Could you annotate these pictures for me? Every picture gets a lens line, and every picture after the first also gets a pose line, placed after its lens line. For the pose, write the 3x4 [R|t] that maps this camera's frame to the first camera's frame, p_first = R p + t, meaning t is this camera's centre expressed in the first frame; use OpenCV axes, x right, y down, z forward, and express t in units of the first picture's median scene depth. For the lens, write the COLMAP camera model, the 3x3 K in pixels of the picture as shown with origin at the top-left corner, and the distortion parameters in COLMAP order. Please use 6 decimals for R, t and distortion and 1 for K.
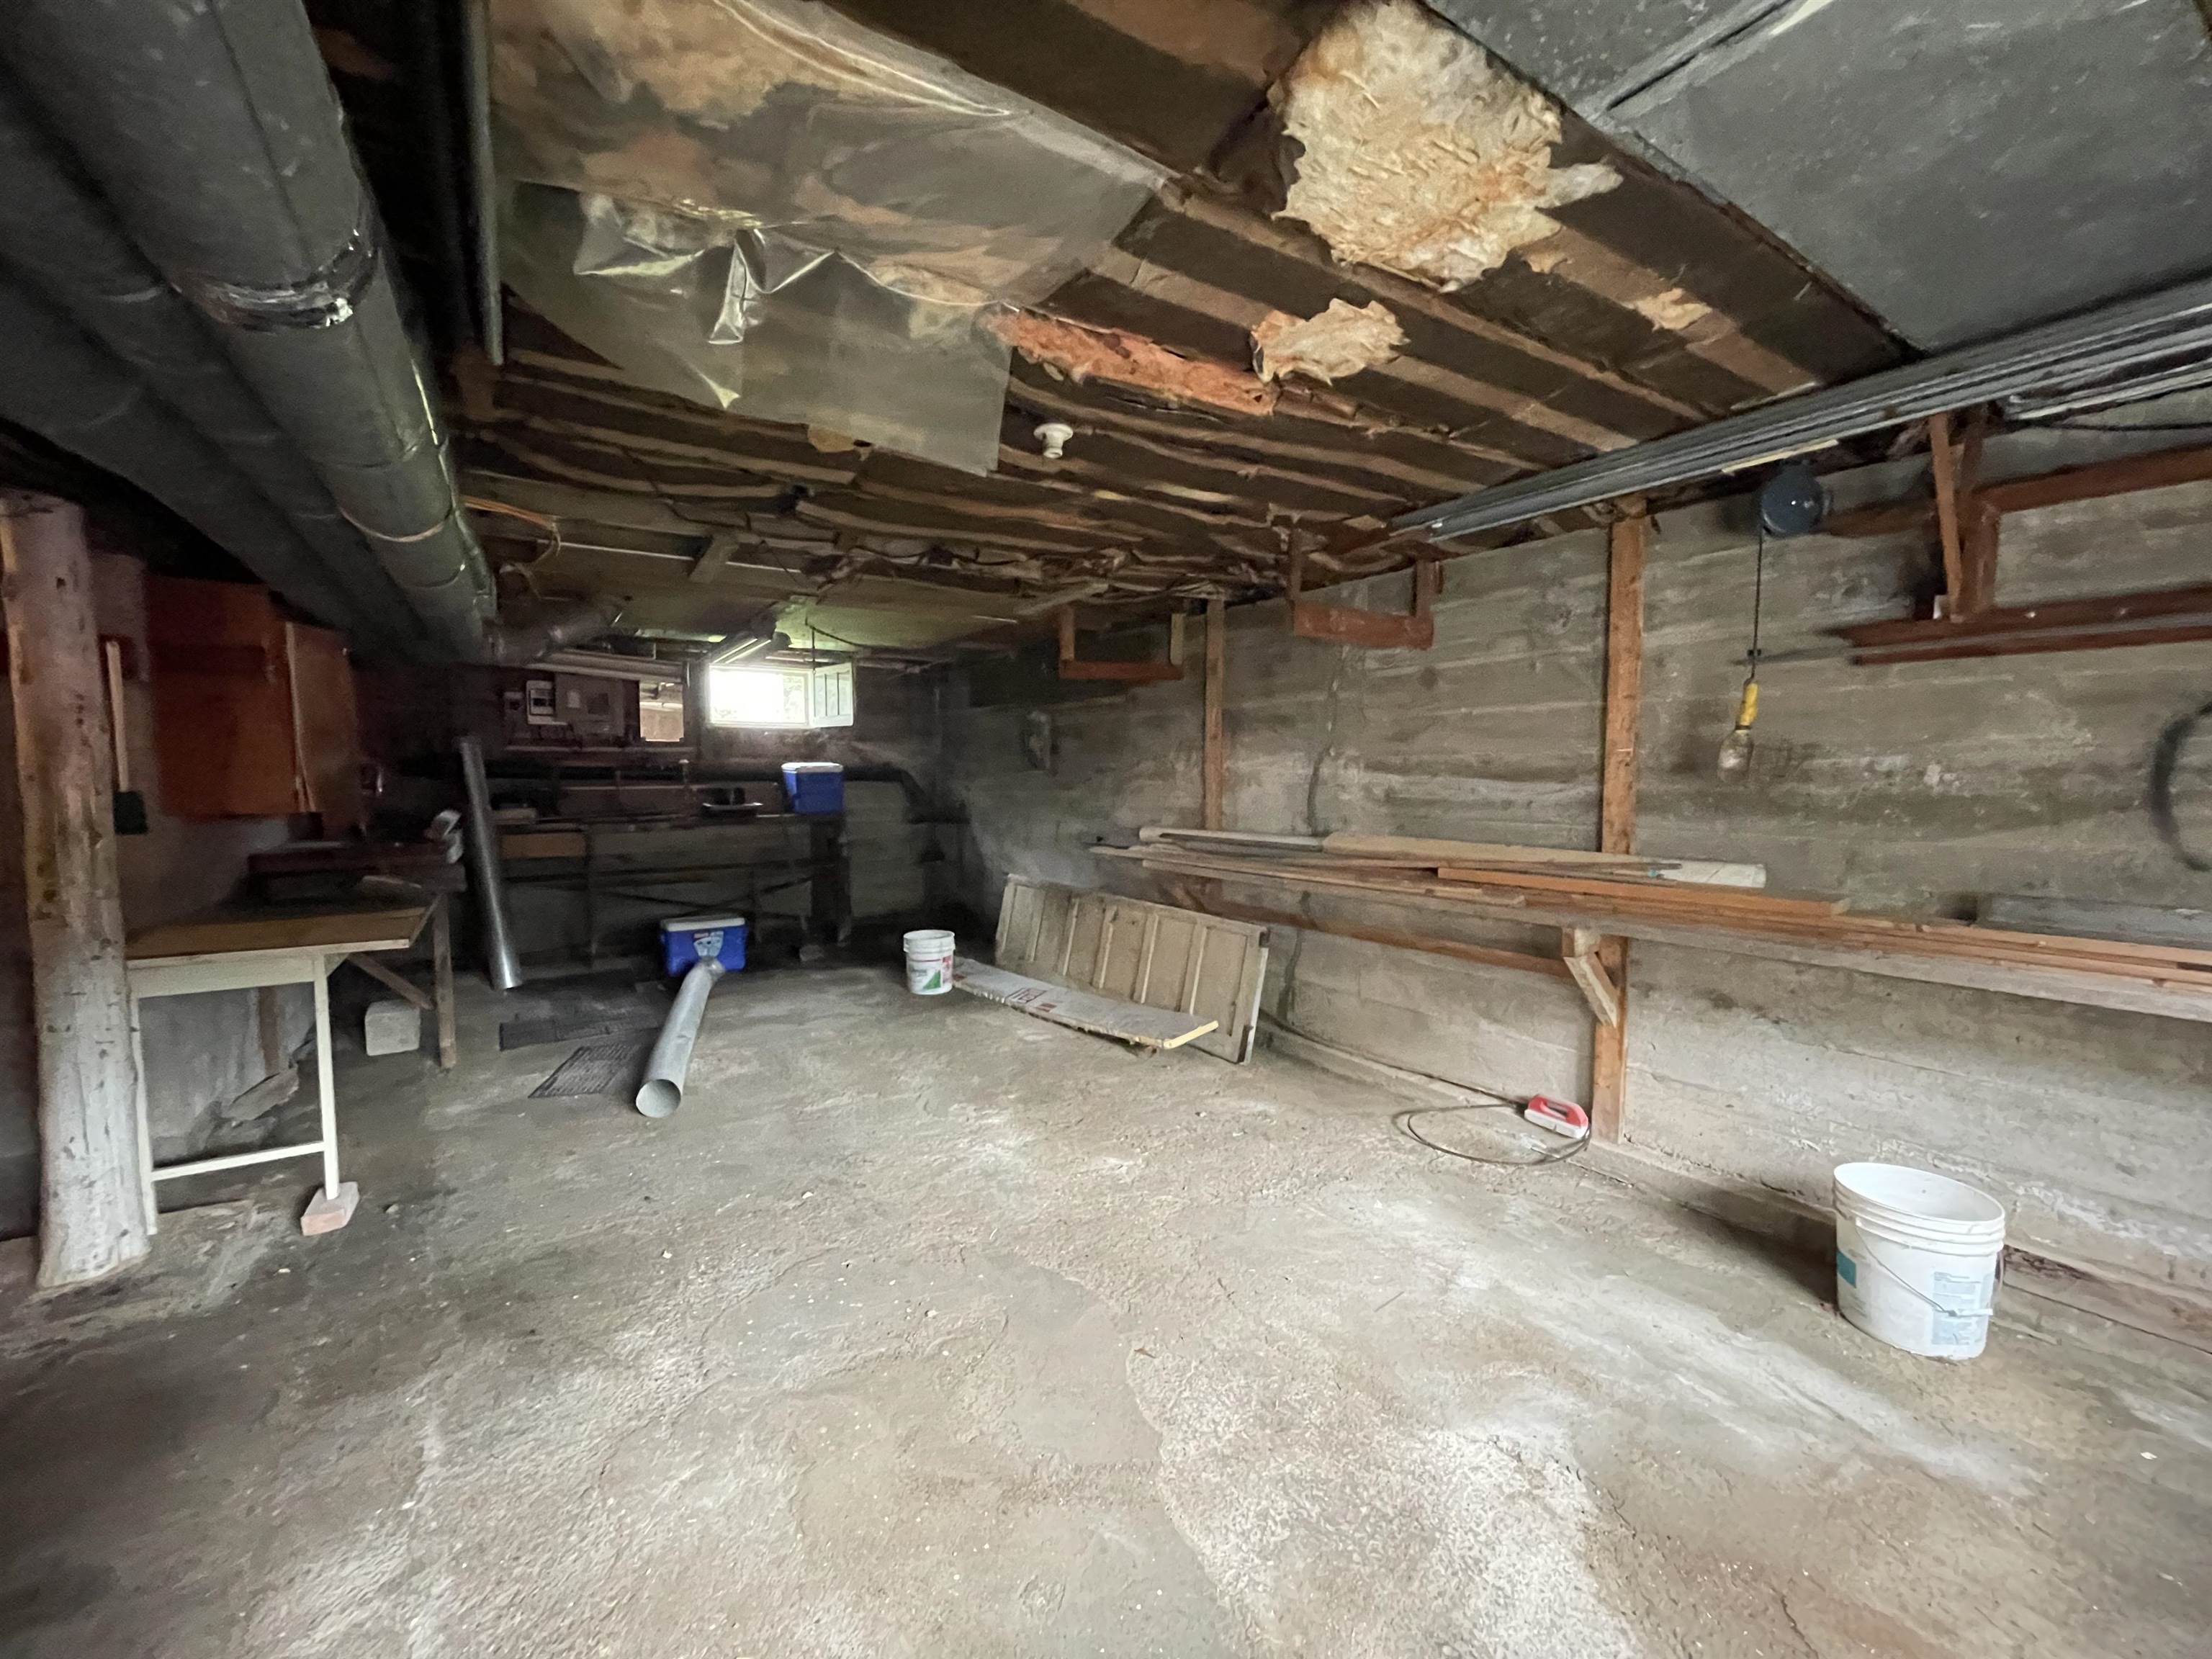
lens RADIAL K [[887.7, 0, 1102.8], [0, 887.7, 843.9], [0, 0, 1]] dist [-0.006757, -0.000761]
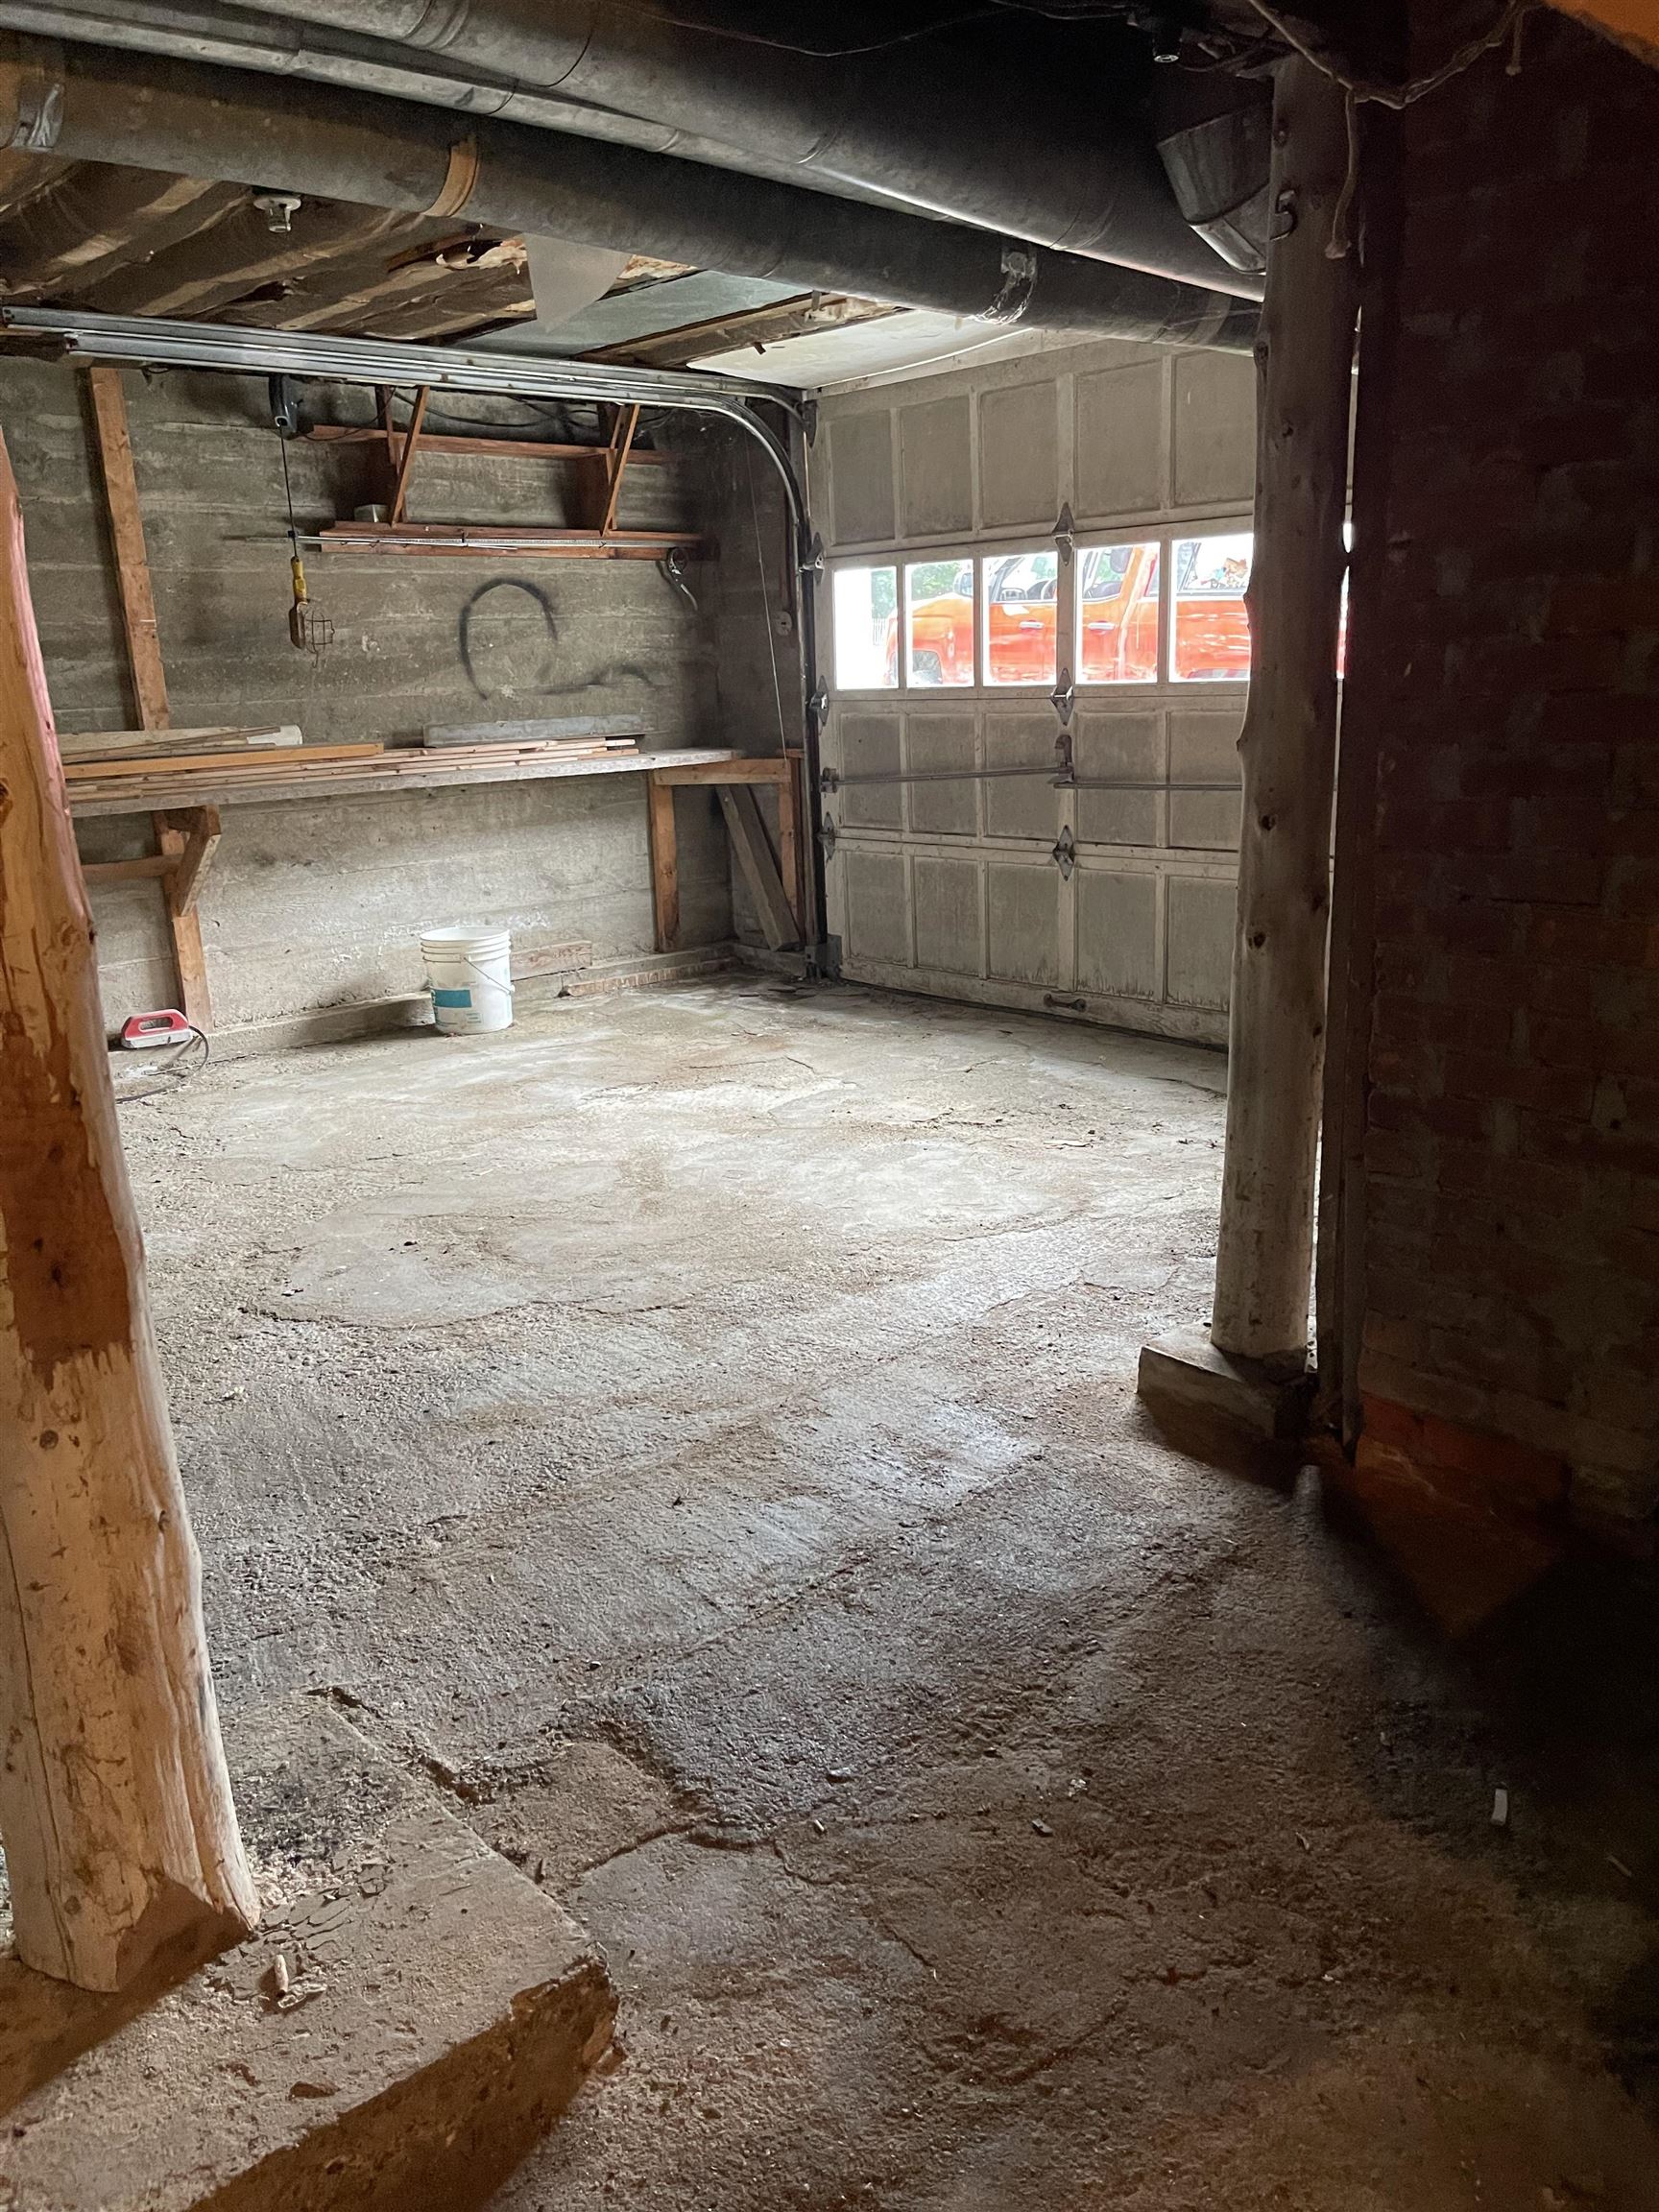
lens RADIAL K [[1680.1, 0, 831.6], [0, 1680.1, 1107.8], [0, 0, 1]] dist [0.033348, -0.016788]
pose [[-0.168175, -0.248611, 0.953892, -1.764670], [0.116297, 0.955912, 0.269642, -0.012659], [-0.978873, 0.156282, -0.131848, 0.747696]]
